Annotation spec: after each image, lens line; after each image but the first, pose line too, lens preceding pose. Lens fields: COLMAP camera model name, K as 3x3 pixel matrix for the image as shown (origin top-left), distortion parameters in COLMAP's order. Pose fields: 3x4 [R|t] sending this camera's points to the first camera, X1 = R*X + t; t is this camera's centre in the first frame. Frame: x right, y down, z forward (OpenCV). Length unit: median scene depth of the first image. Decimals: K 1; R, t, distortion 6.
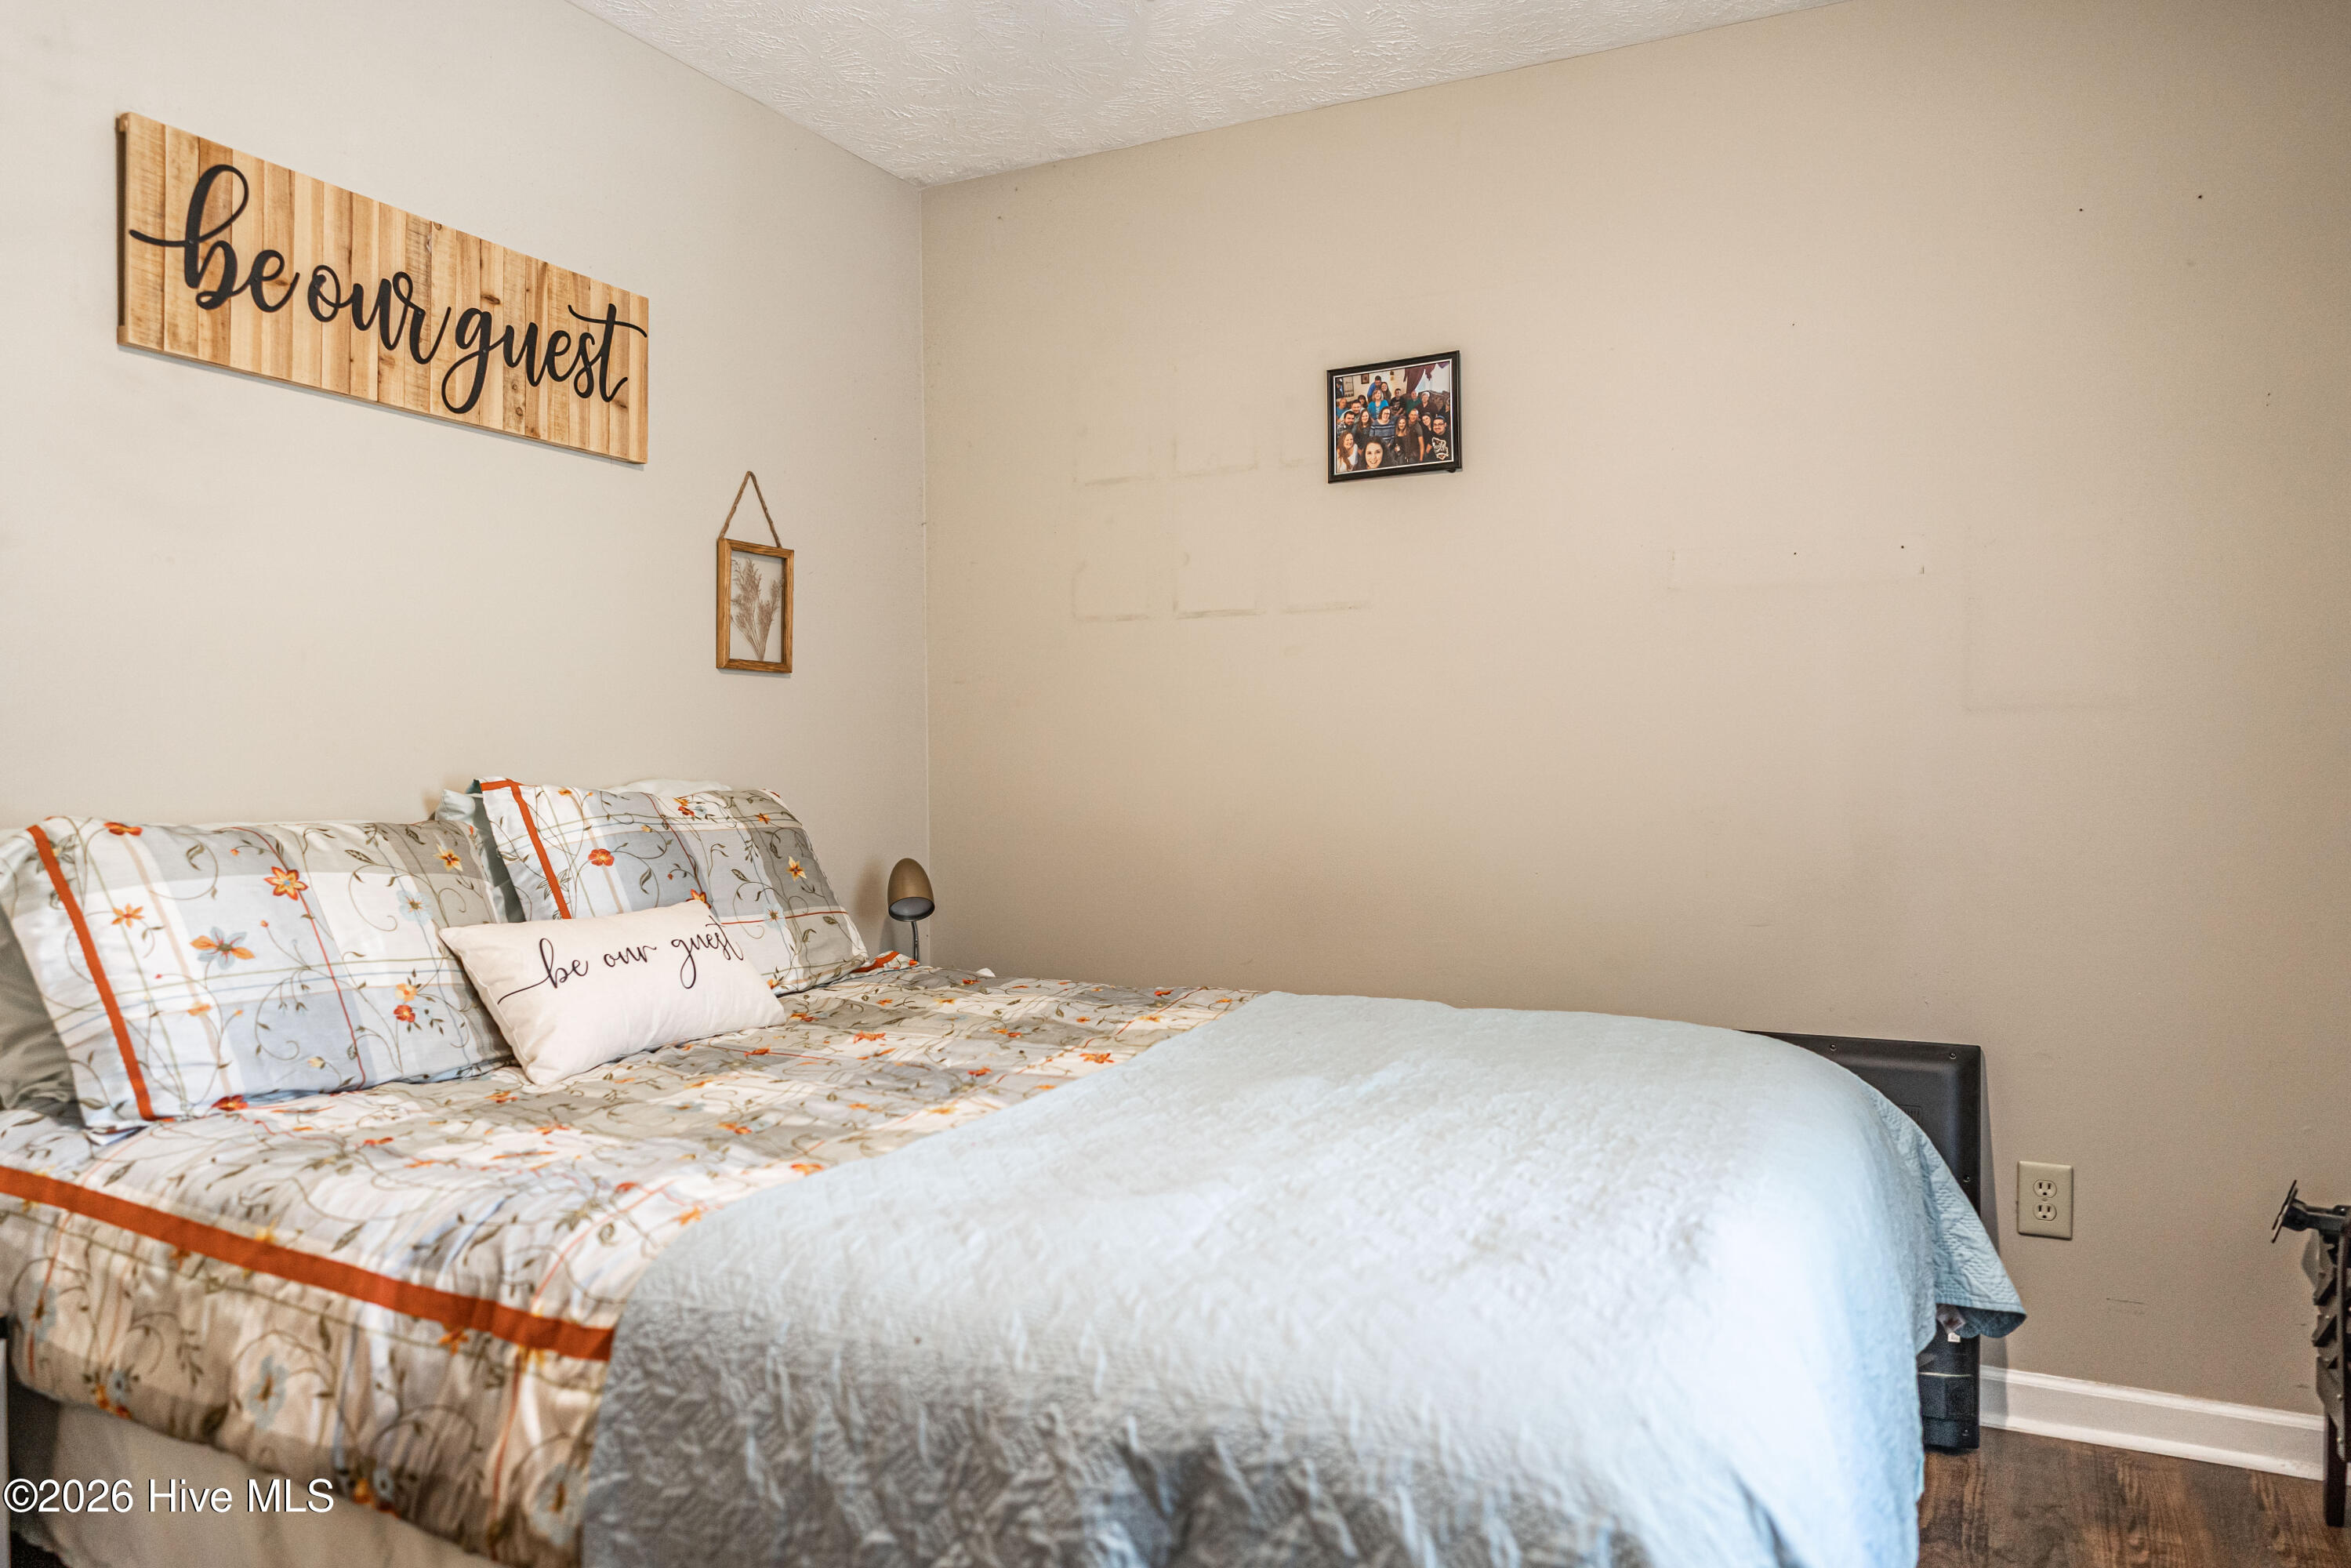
lens RADIAL K [[1563.3, 0, 1151.0], [0, 1563.3, 782.9], [0, 0, 1]] dist [-0.002178, 0.005341]
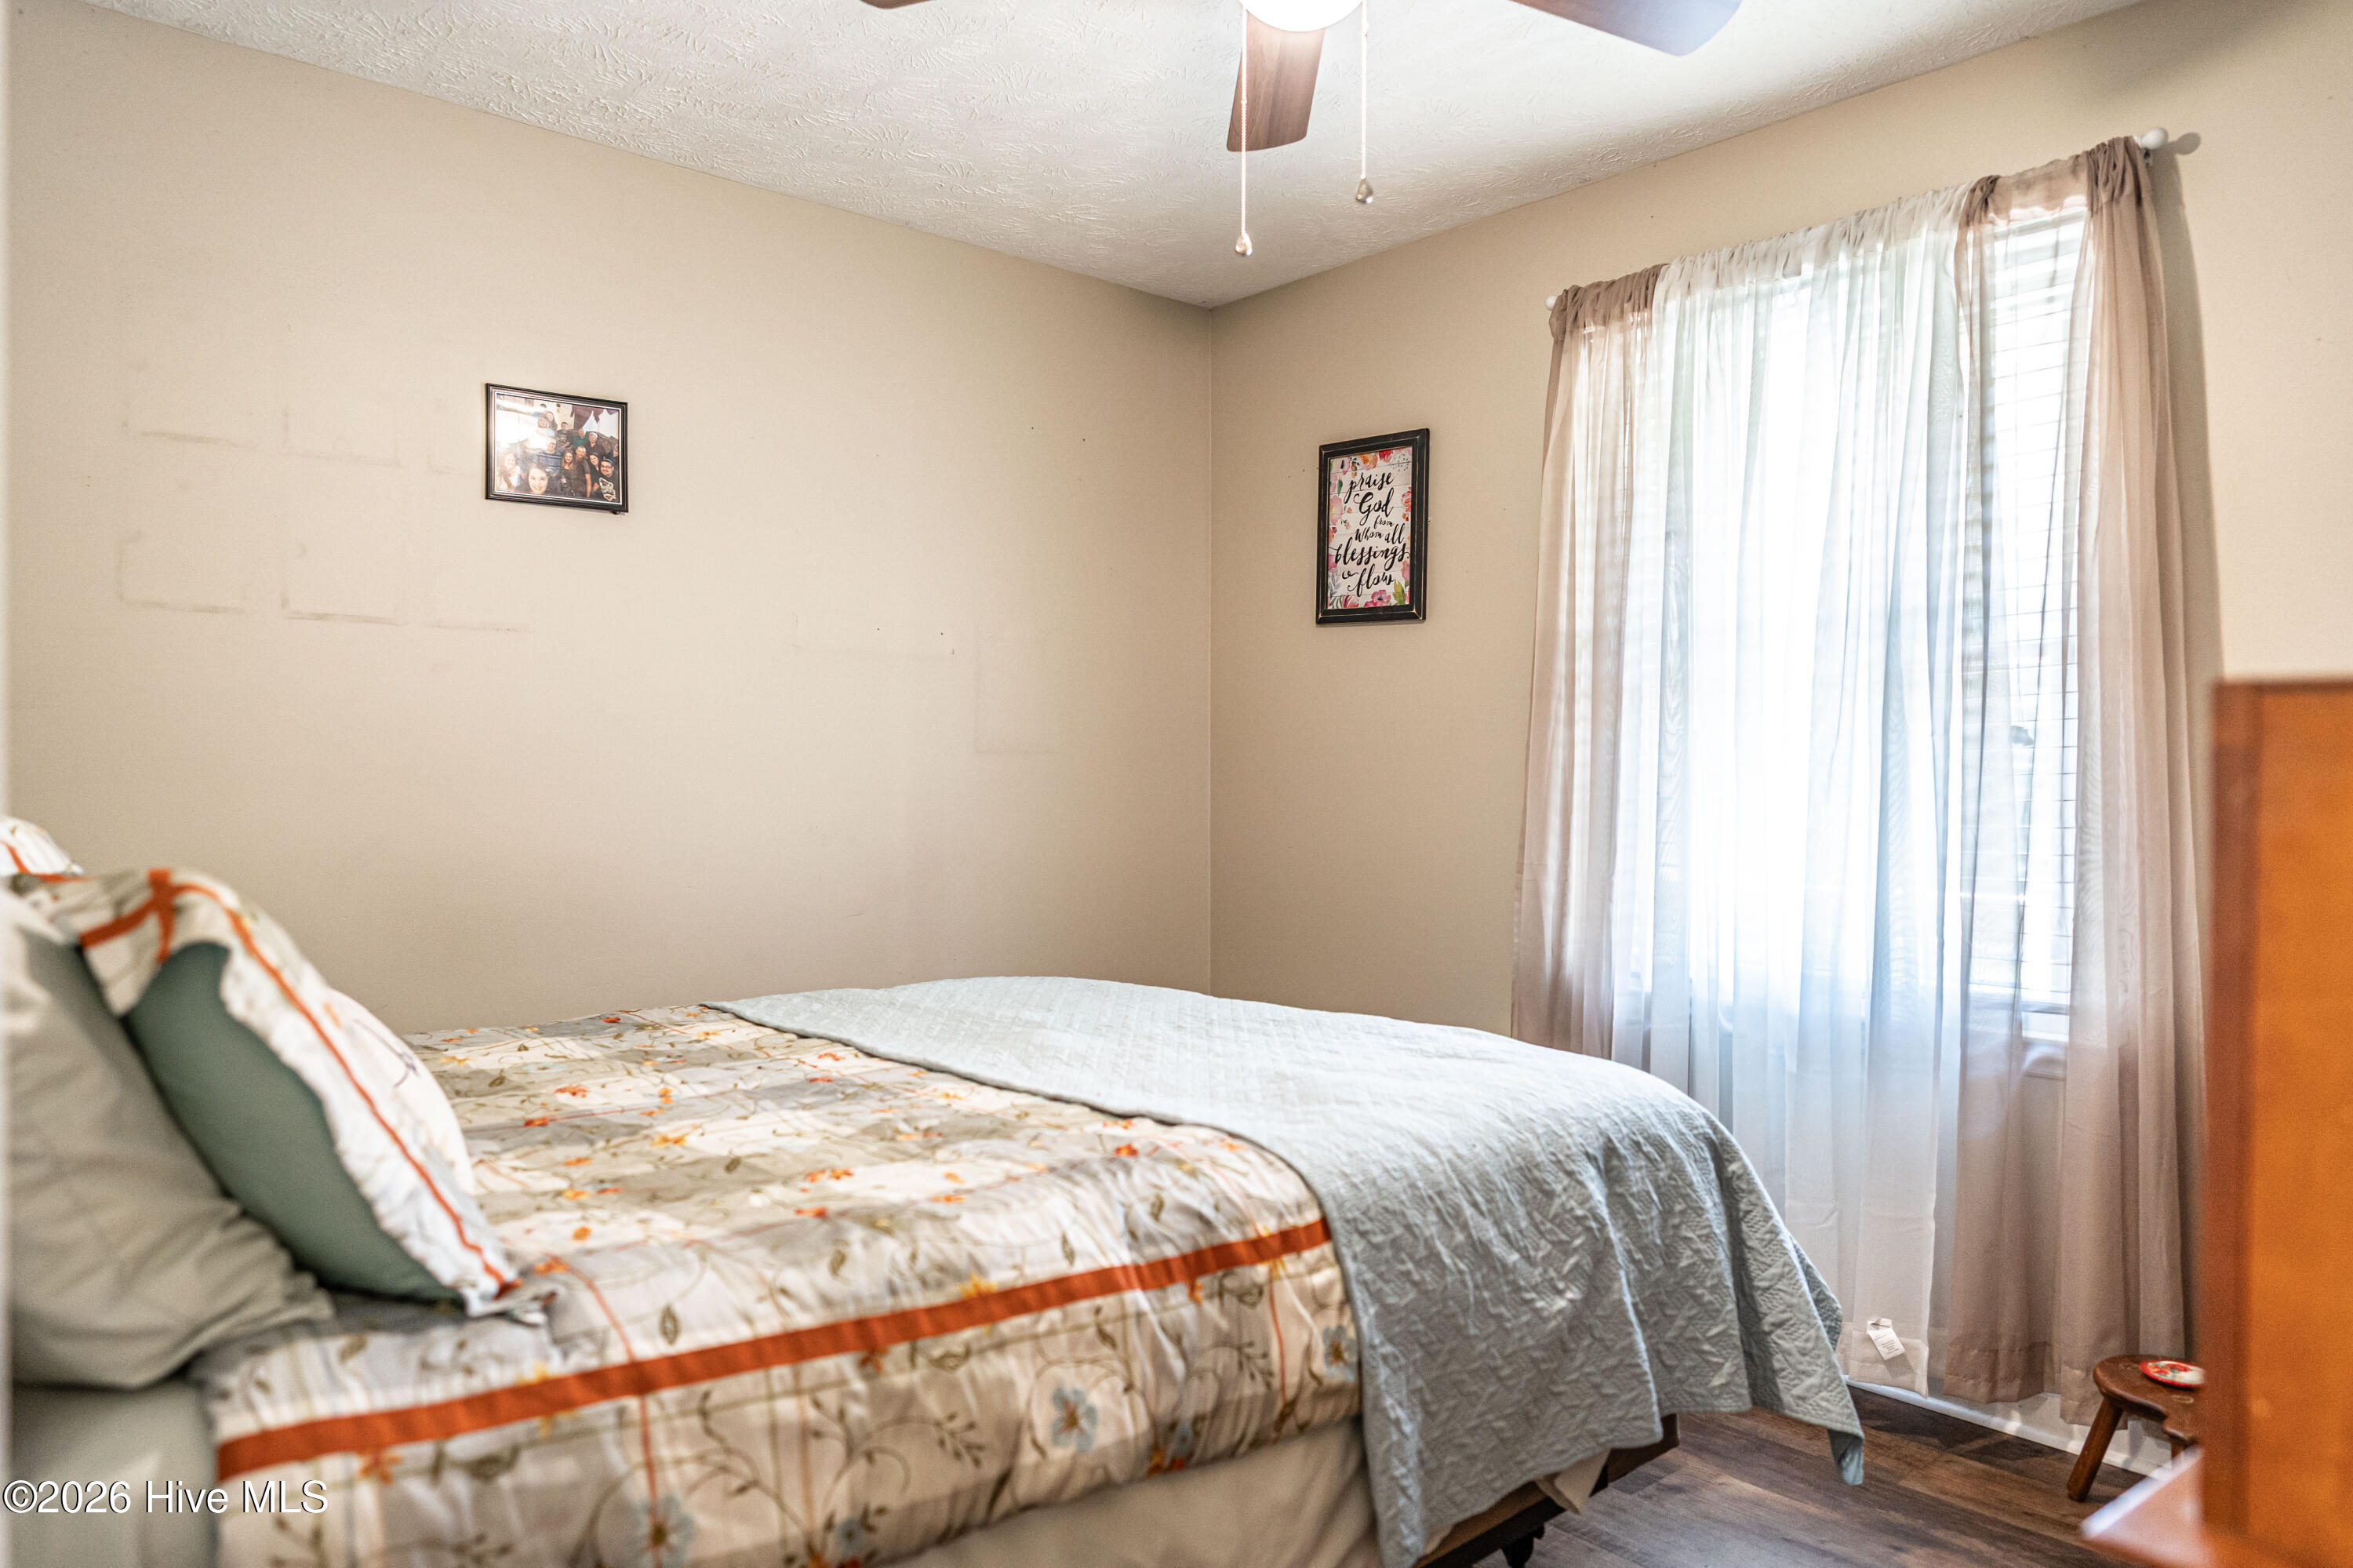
lens RADIAL K [[1564.7, 0, 1152.0], [0, 1564.7, 782.9], [0, 0, 1]] dist [-0.002178, 0.005341]
pose [[0.384998, 0.004341, 0.922907, -1.293741], [0.011695, 0.999886, -0.009582, -0.001084], [-0.922843, 0.014482, 0.384903, 0.504852]]
